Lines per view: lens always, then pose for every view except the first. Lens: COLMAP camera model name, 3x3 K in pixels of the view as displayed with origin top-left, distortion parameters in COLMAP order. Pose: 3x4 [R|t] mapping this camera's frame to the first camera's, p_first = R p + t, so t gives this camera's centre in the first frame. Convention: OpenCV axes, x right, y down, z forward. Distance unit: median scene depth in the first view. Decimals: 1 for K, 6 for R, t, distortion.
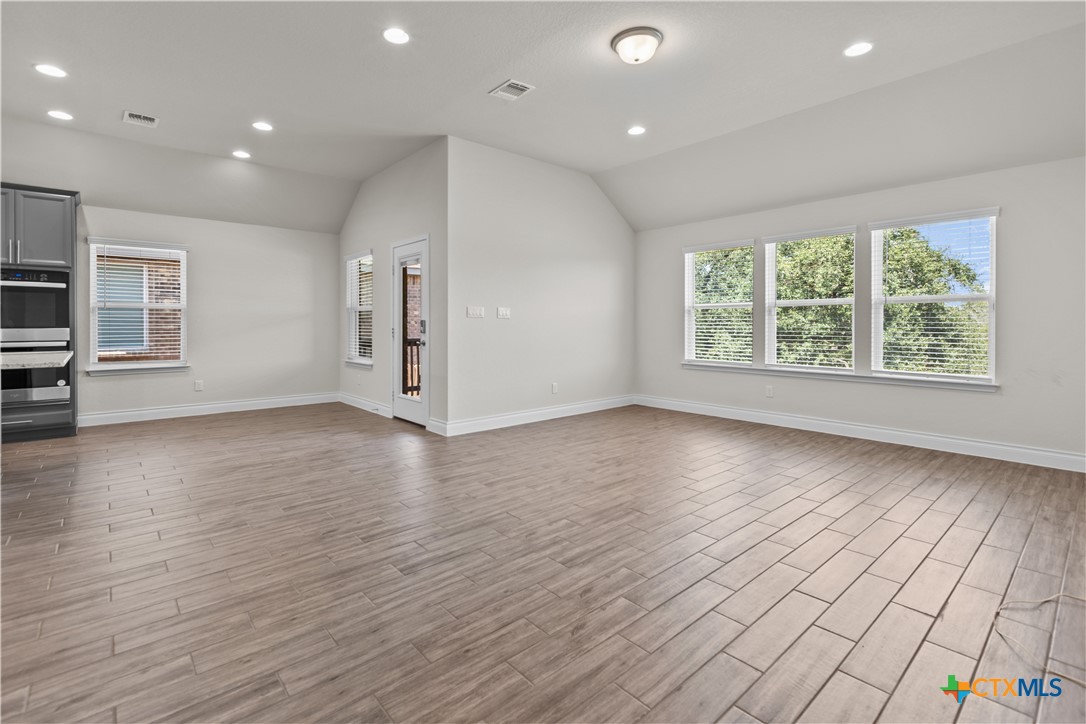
lens RADIAL K [[498.9, 0, 528.4], [0, 498.9, 326.9], [0, 0, 1]] dist [0.008414, -0.001073]
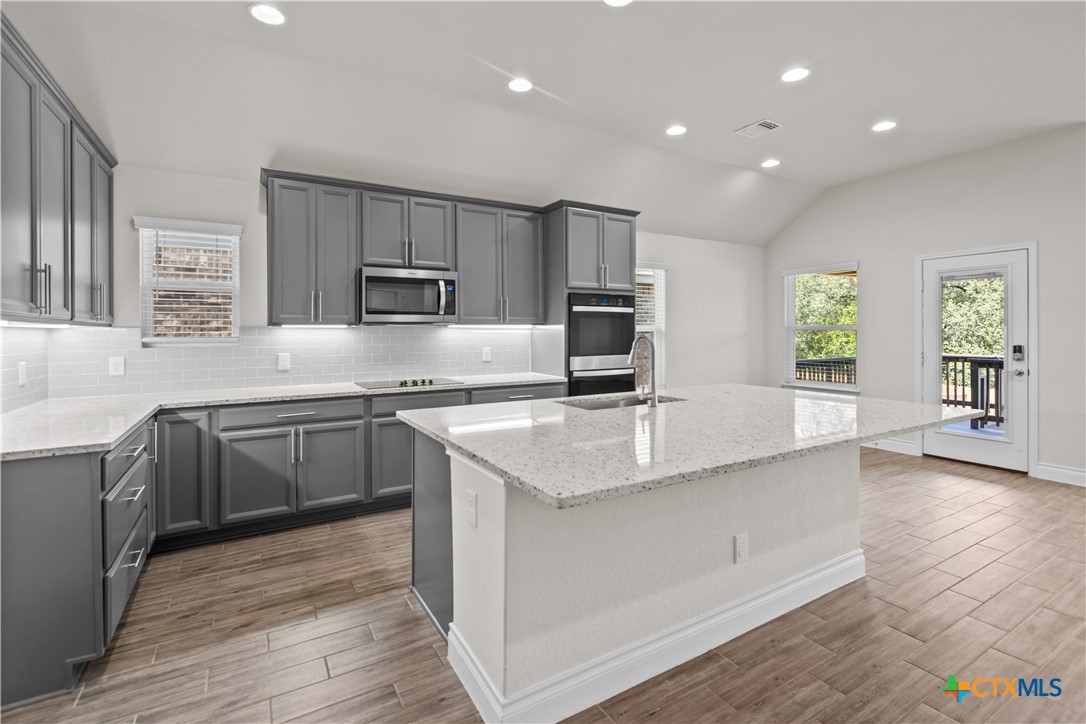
lens RADIAL K [[498.9, 0, 545.7], [0, 498.9, 333.9], [0, 0, 1]] dist [0.008414, -0.001073]
pose [[0.985601, -0.009218, -0.168834, -0.921863], [0.007999, 0.999937, -0.007898, -0.030909], [0.168897, 0.006434, 0.985613, 0.032536]]
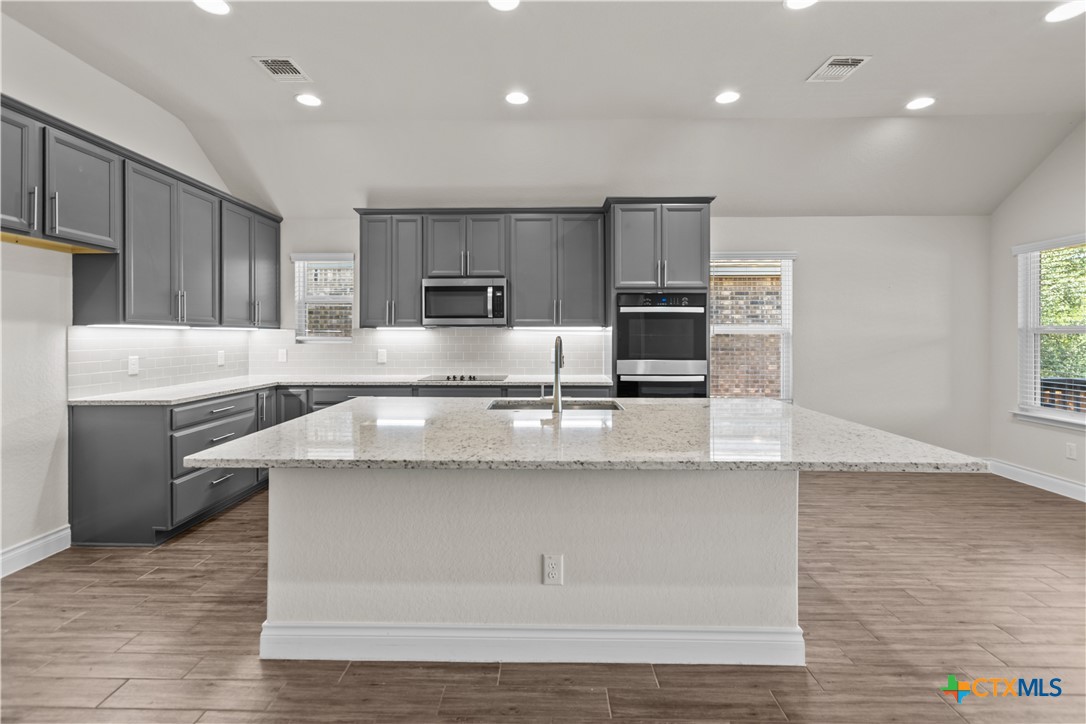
lens RADIAL K [[498.9, 0, 535.1], [0, 498.9, 336.5], [0, 0, 1]] dist [0.008414, -0.001073]
pose [[0.749090, -0.002387, -0.662464, -0.574321], [-0.003495, 0.999965, -0.007556, -0.030006], [0.662459, 0.007975, 0.749055, 0.181589]]
